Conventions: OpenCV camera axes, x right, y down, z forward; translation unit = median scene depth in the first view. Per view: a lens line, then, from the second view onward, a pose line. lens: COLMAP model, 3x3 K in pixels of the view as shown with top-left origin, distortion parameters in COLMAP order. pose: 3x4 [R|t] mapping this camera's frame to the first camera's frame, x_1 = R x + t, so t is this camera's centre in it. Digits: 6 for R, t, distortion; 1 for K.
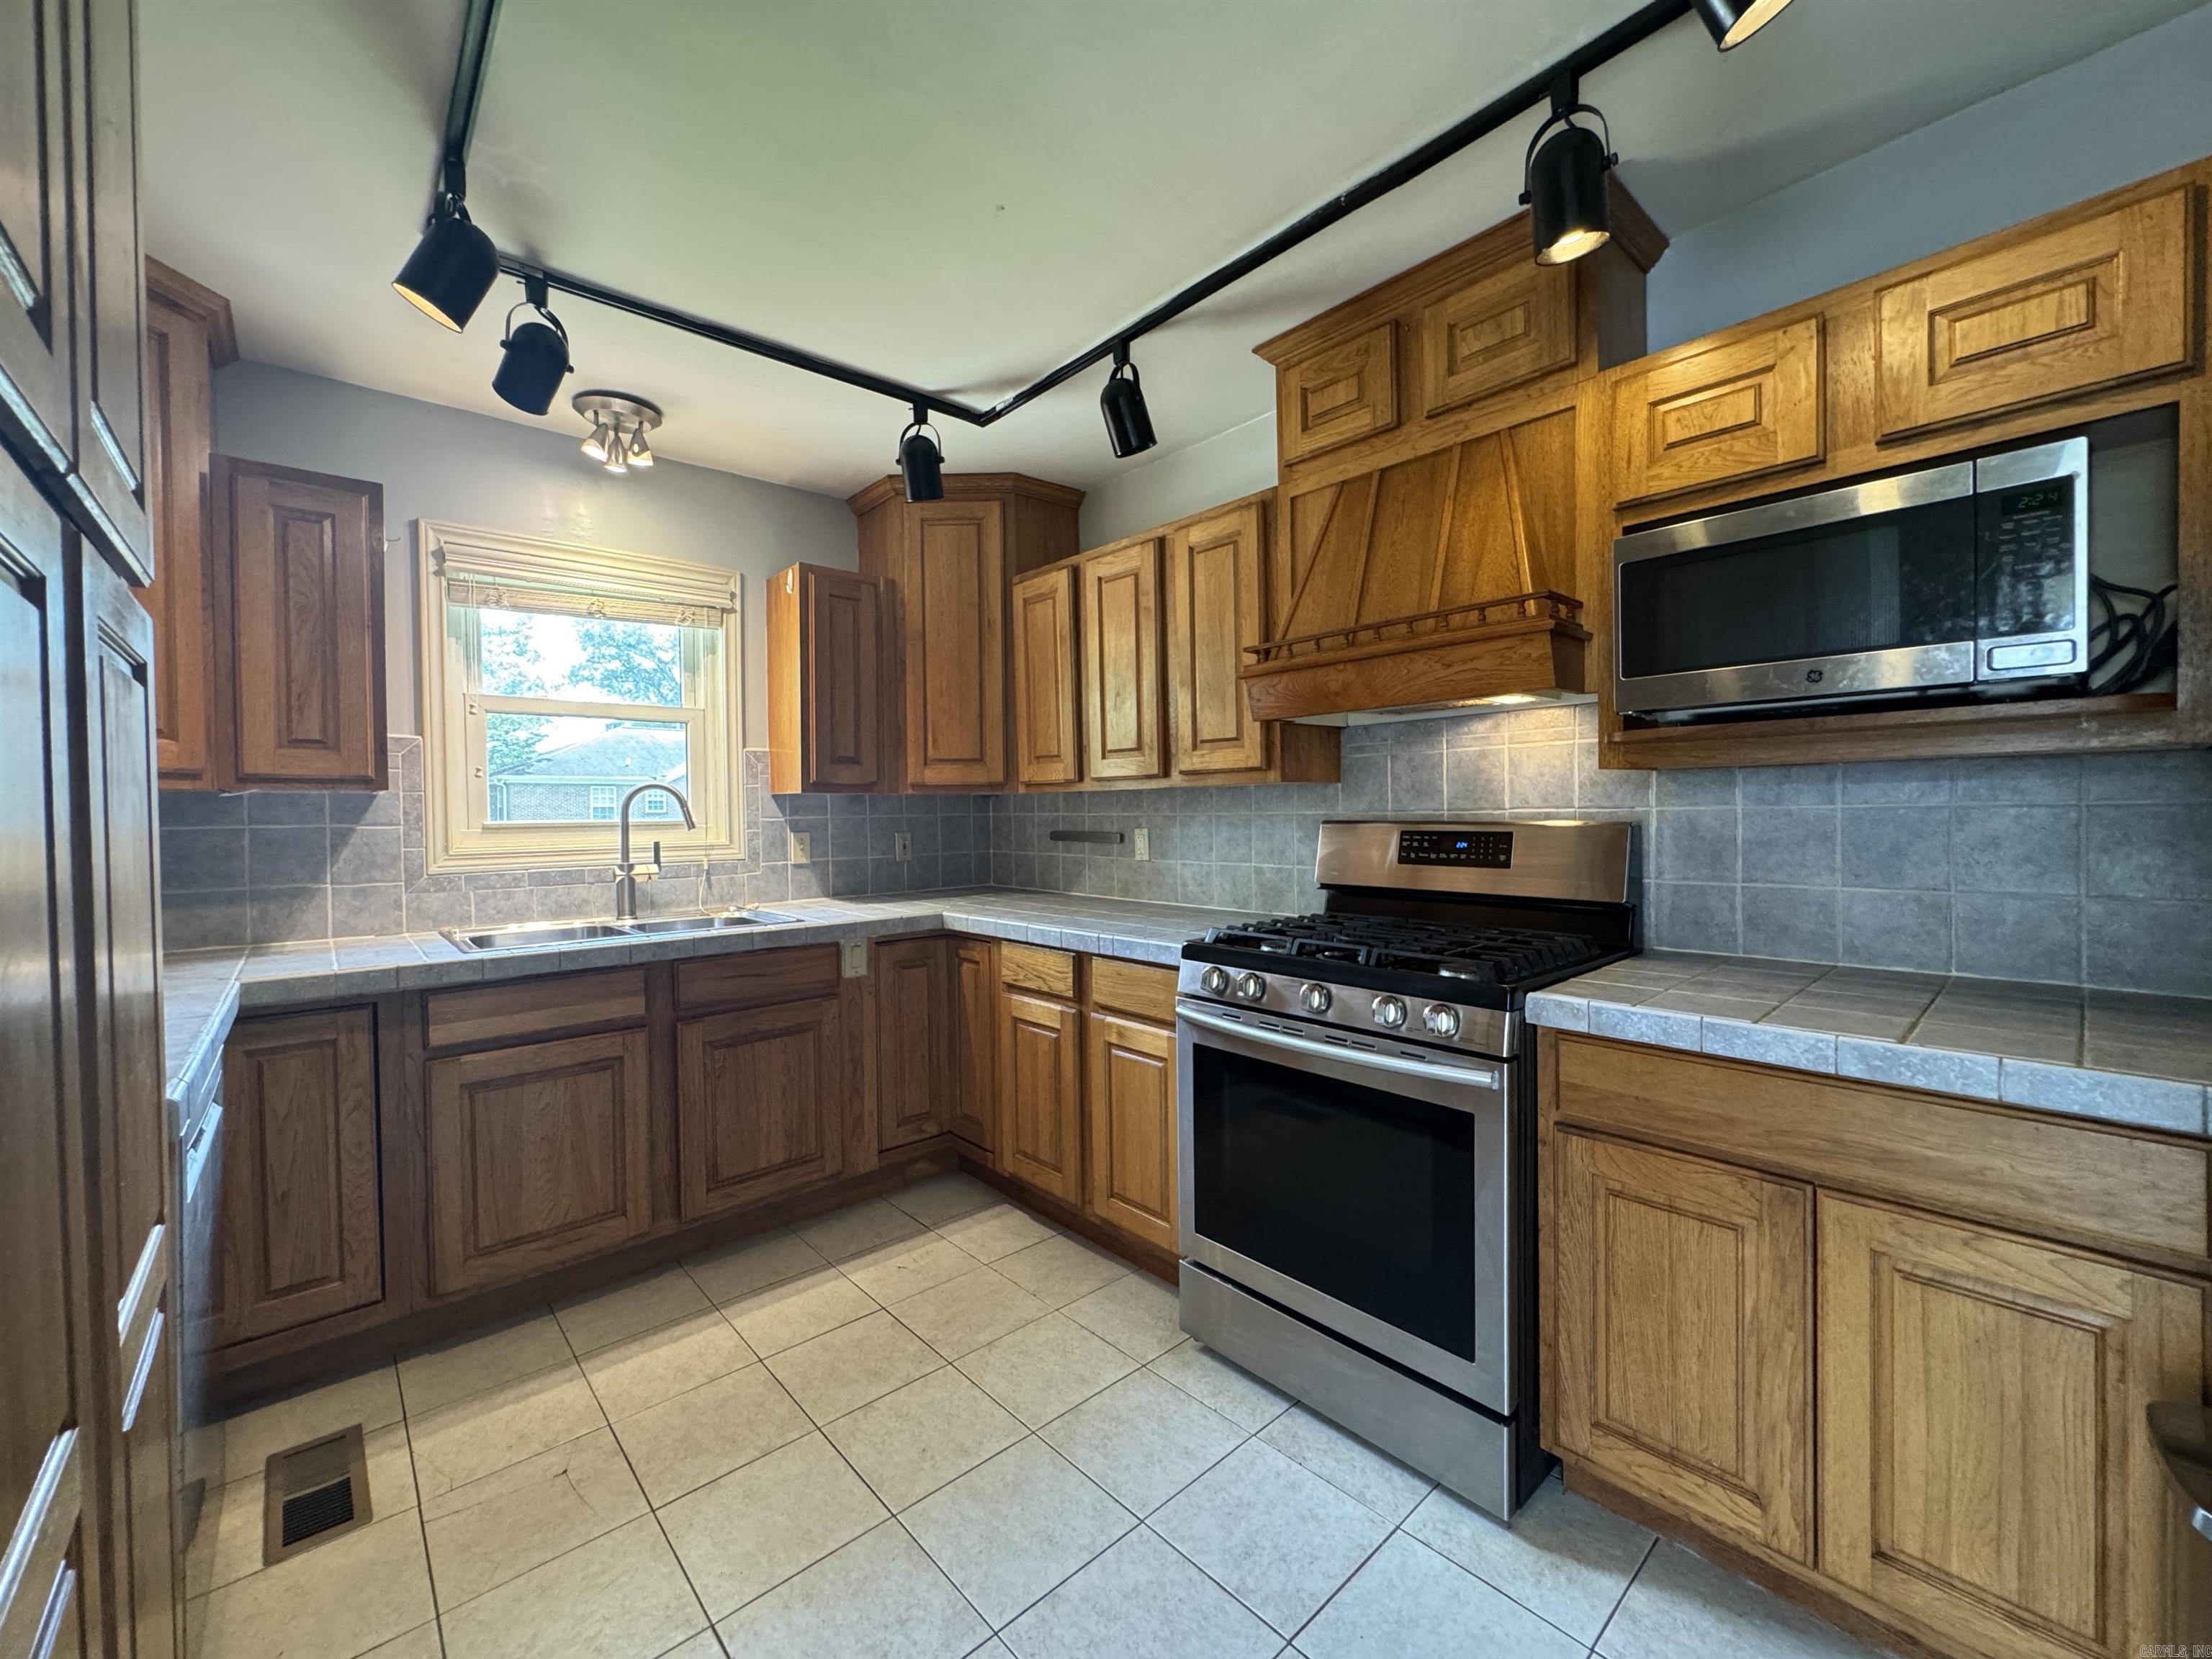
lens RADIAL K [[884.9, 0, 1104.9], [0, 884.9, 824.1], [0, 0, 1]] dist [-0.002842, 0.000533]
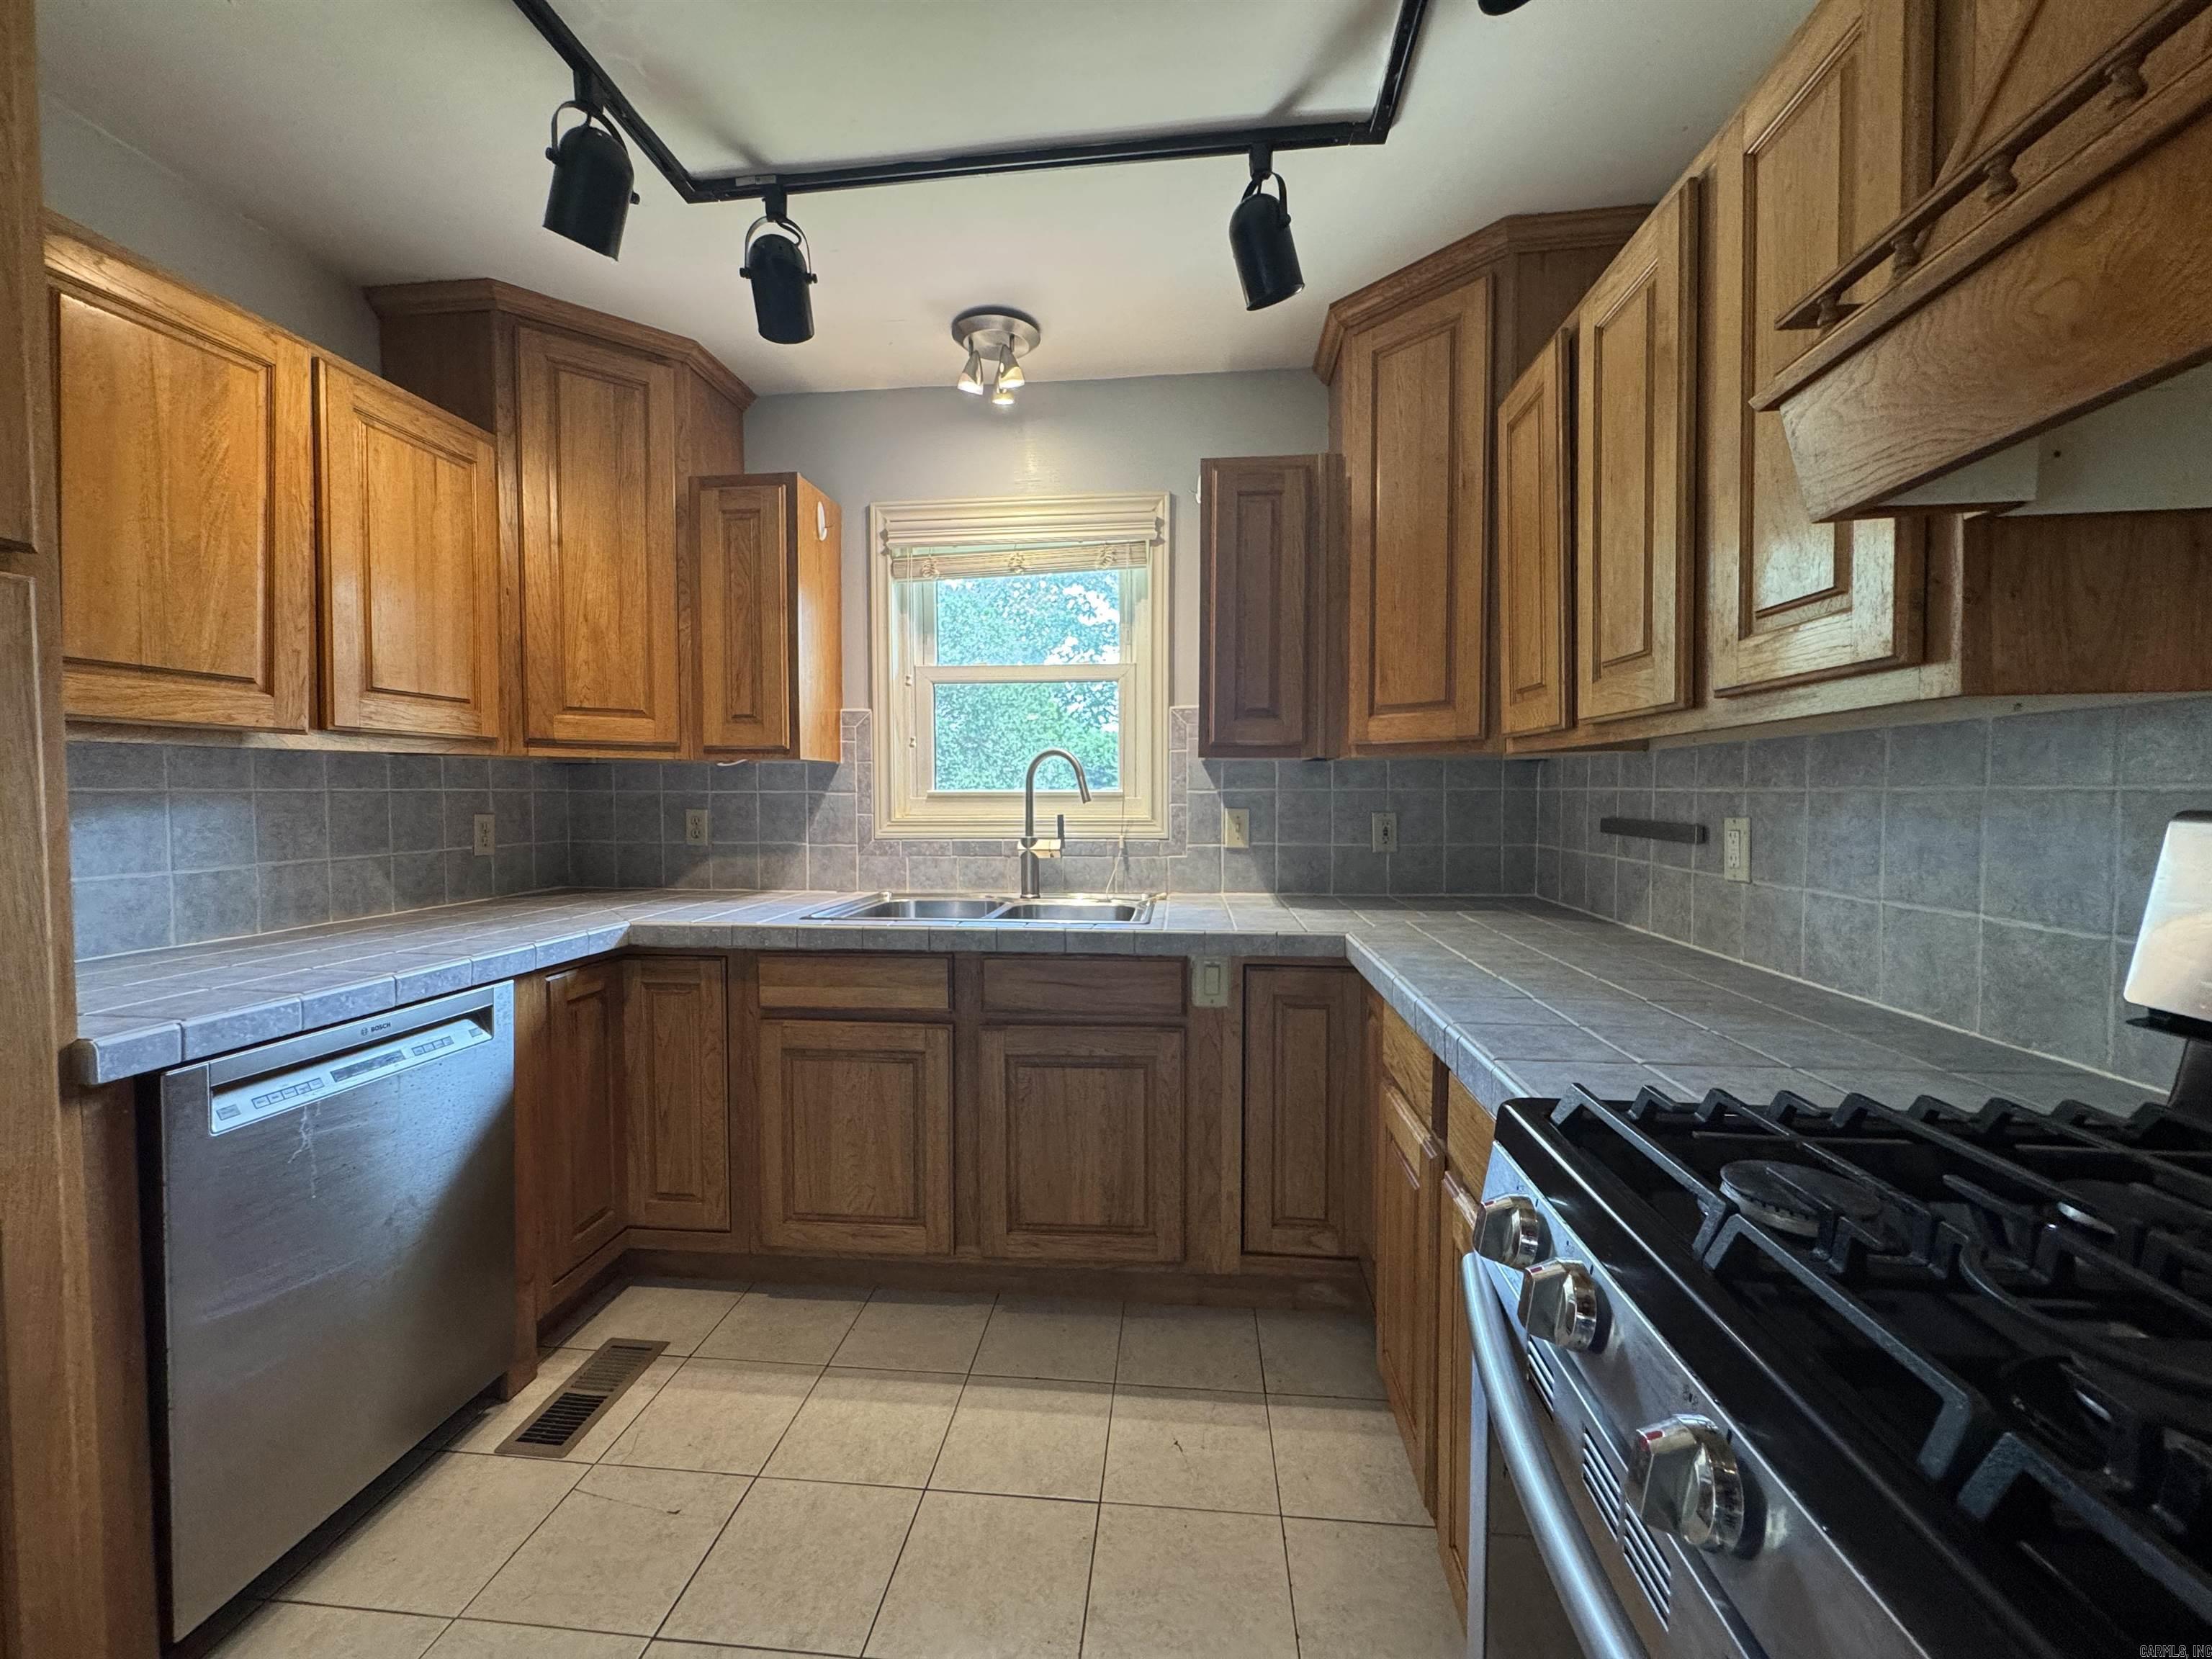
lens RADIAL K [[884.9, 0, 1106.3], [0, 884.9, 825.5], [0, 0, 1]] dist [-0.002842, 0.000533]
pose [[0.676230, 0.039304, -0.735642, 0.198492], [-0.018444, 0.999166, 0.036429, -0.002976], [0.736460, -0.011066, 0.676391, 0.454691]]
